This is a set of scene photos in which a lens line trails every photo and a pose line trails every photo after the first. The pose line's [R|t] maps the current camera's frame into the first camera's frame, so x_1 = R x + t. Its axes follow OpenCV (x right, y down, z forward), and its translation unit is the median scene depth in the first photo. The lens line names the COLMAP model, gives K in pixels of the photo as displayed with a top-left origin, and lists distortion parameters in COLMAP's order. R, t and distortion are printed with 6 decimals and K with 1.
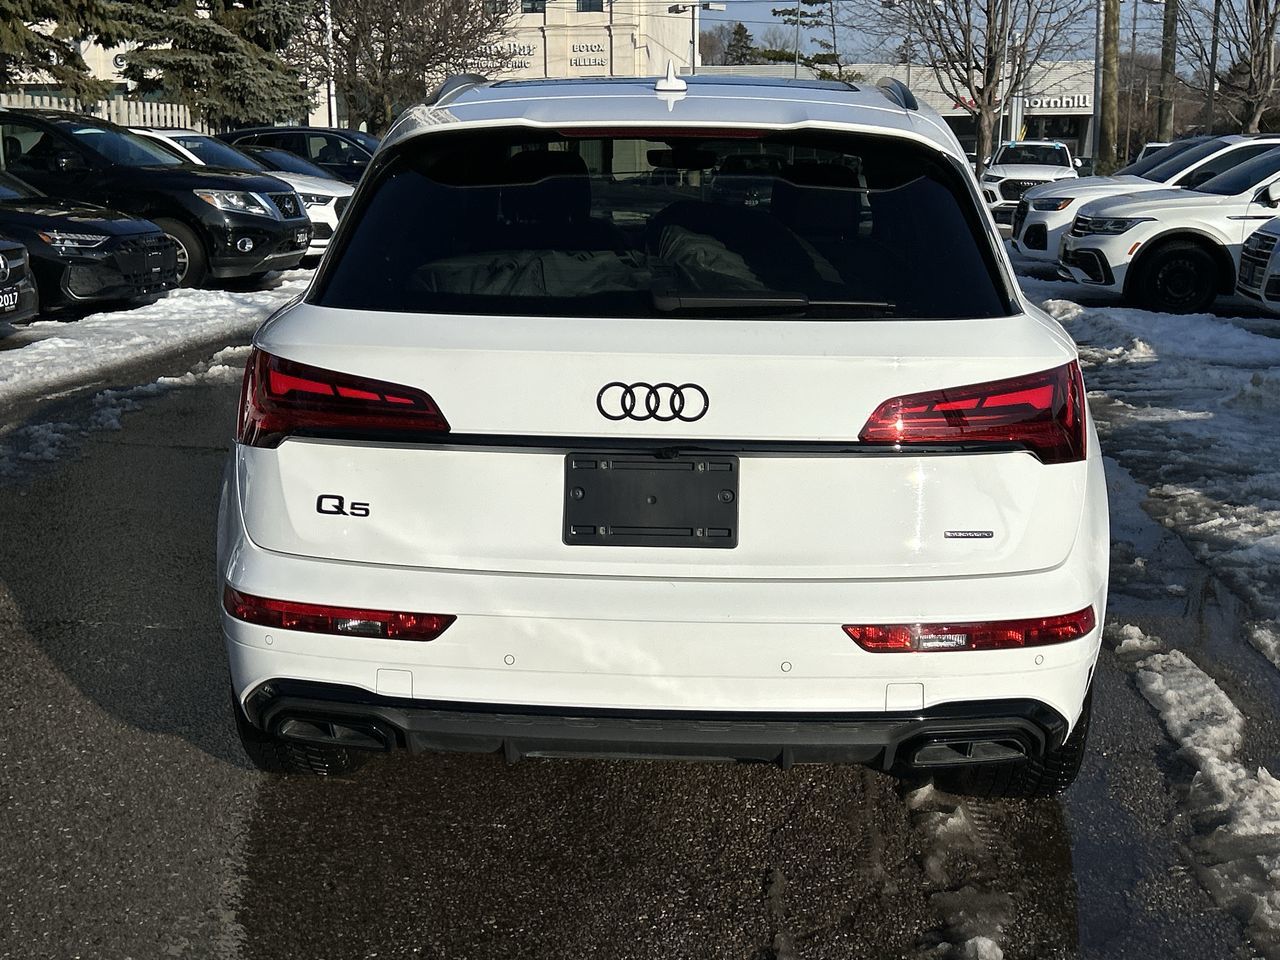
lens RADIAL K [[1645.2, 0, 622.3], [0, 1645.2, 505.1], [0, 0, 1]] dist [0.184688, -0.492422]
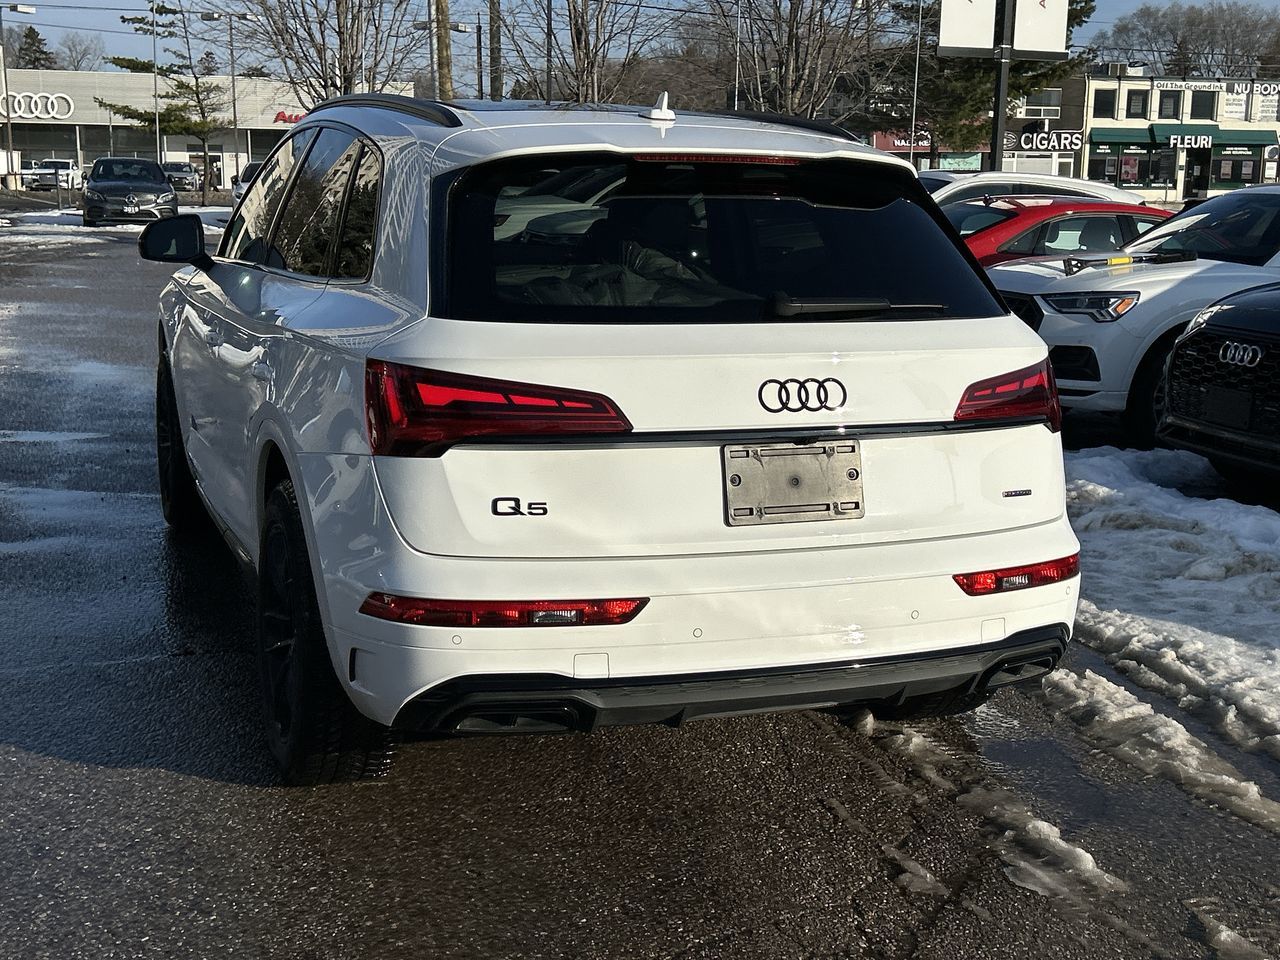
lens RADIAL K [[1595.6, 0, 636.3], [0, 1595.6, 505.8], [0, 0, 1]] dist [0.148985, -0.390207]
pose [[0.913701, -0.070236, 0.400271, -0.503425], [0.070339, 0.997418, 0.014454, -0.009629], [-0.400253, 0.014948, 0.916283, 0.028306]]
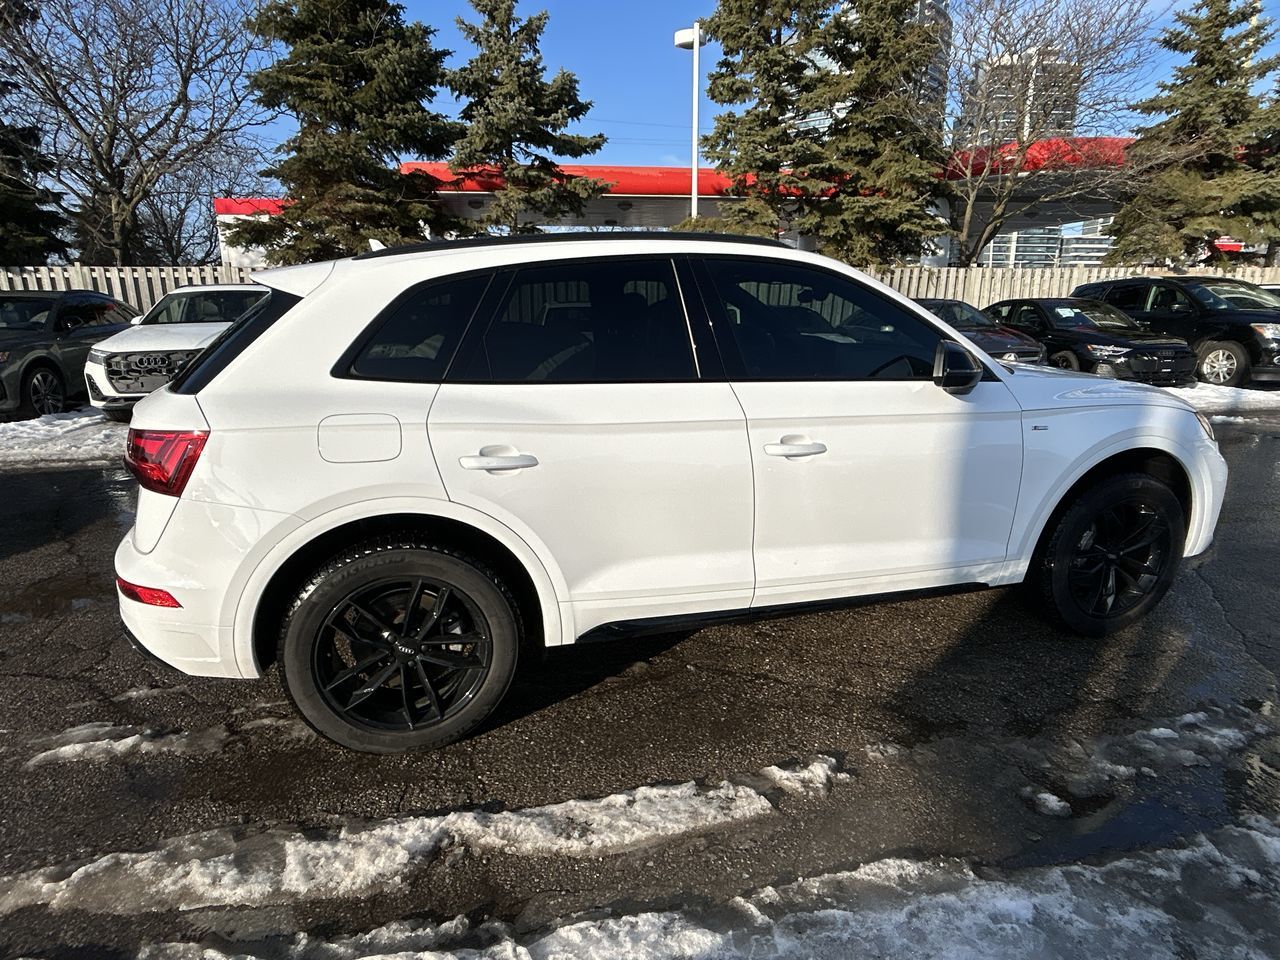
lens RADIAL K [[708.2, 0, 640.0], [0, 708.2, 480.0], [0, 0, 1]] dist [-0.012655, 0.002581]
pose [[0.326971, 0.227190, -0.917319, 0.998851], [-0.192420, 0.966344, 0.170745, -0.232218], [0.925237, 0.120682, 0.359683, 1.176991]]
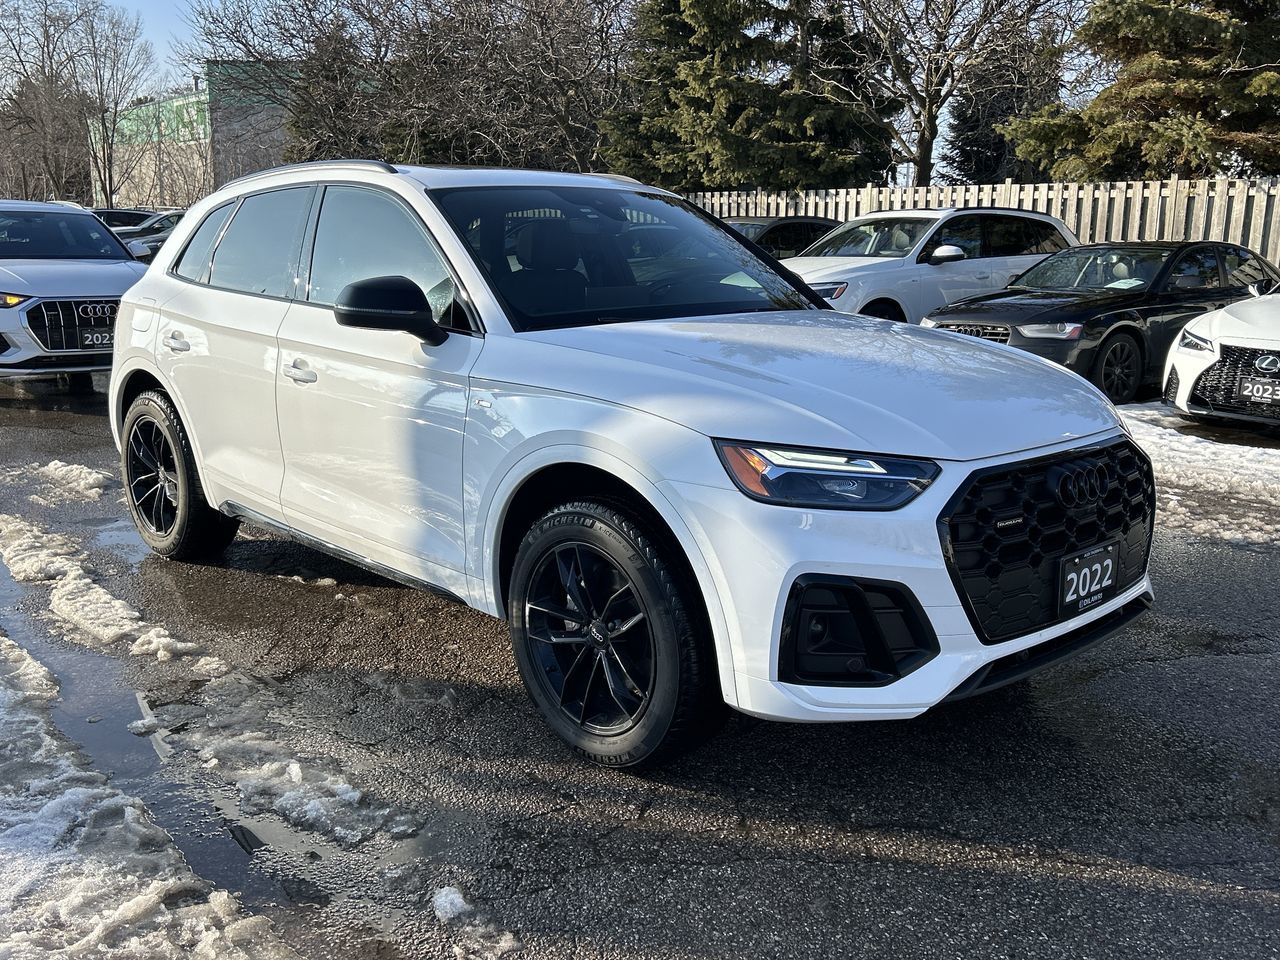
lens RADIAL K [[1198.7, 0, 656.9], [0, 1198.7, 488.0], [0, 0, 1]] dist [0.078751, -0.125100]
pose [[-0.678070, 0.140157, -0.721511, 1.050514], [-0.172917, 0.923678, 0.341934, -0.570569], [0.714368, 0.356617, -0.602082, 2.726261]]
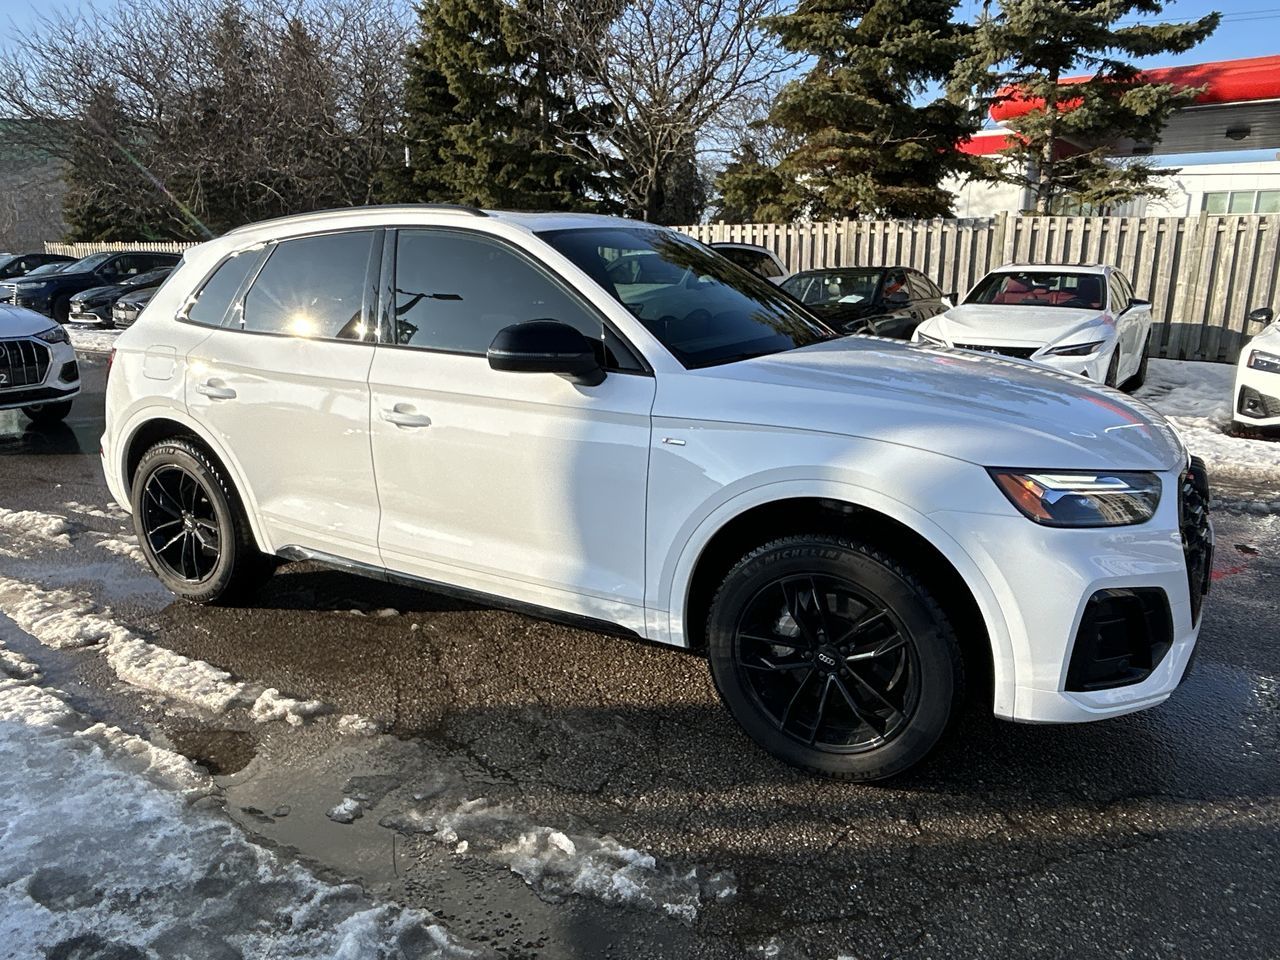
lens RADIAL K [[911.9, 0, 647.7], [0, 911.9, 477.0], [0, 0, 1]] dist [-0.000825, -0.008352]
pose [[-0.440512, 0.202773, -0.874547, 1.110247], [-0.191540, 0.930499, 0.312226, -0.468222], [0.877076, 0.305050, -0.371057, 2.228279]]
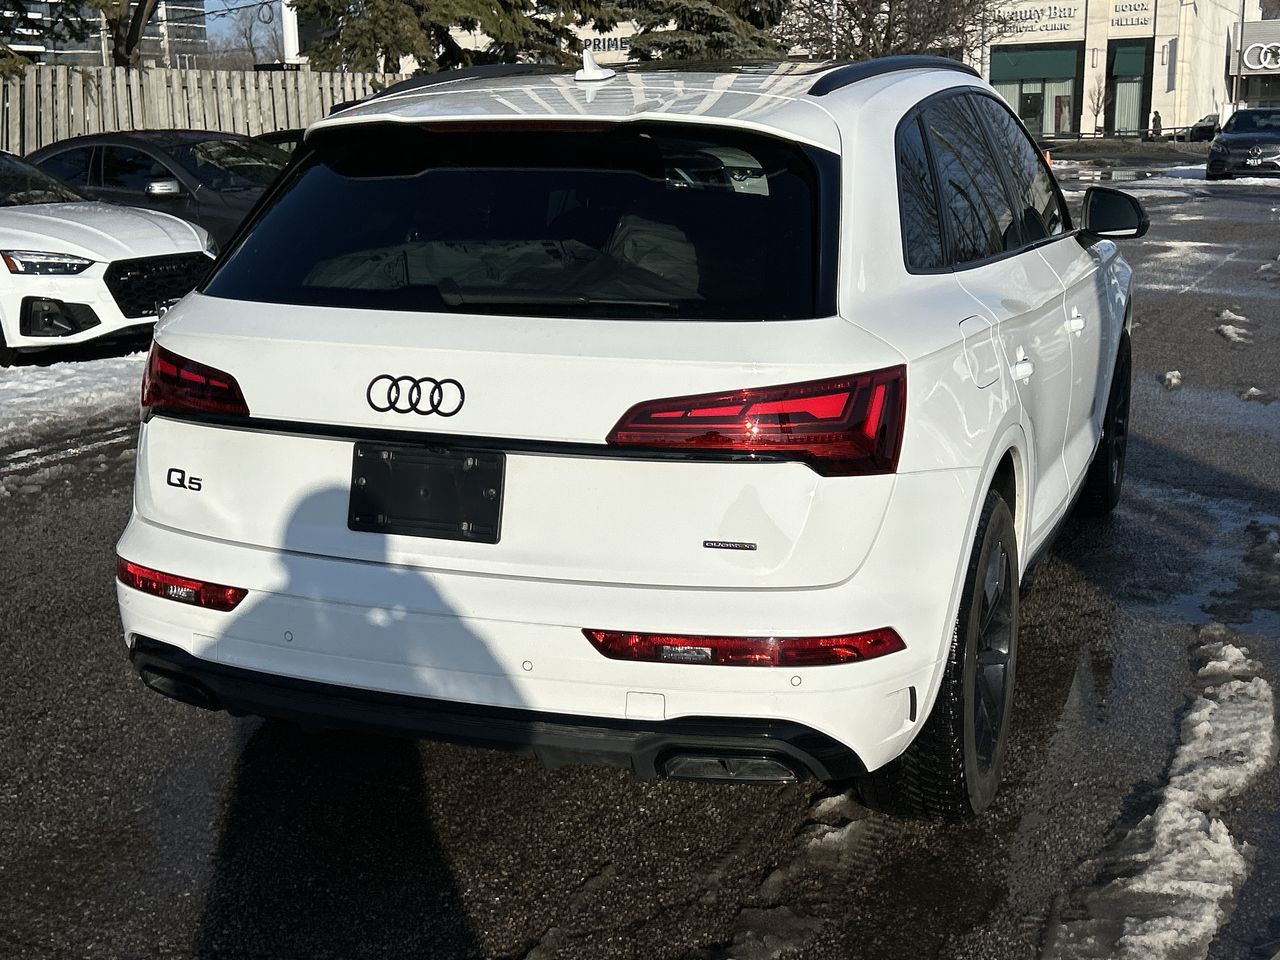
lens RADIAL K [[1563.2, 0, 634.4], [0, 1563.2, 506.7], [0, 0, 1]] dist [0.150966, -0.322847]
pose [[0.947288, 0.060011, -0.314714, 0.427271], [-0.050040, 0.997959, 0.039675, -0.036873], [0.316453, -0.021835, 0.948357, 0.114572]]
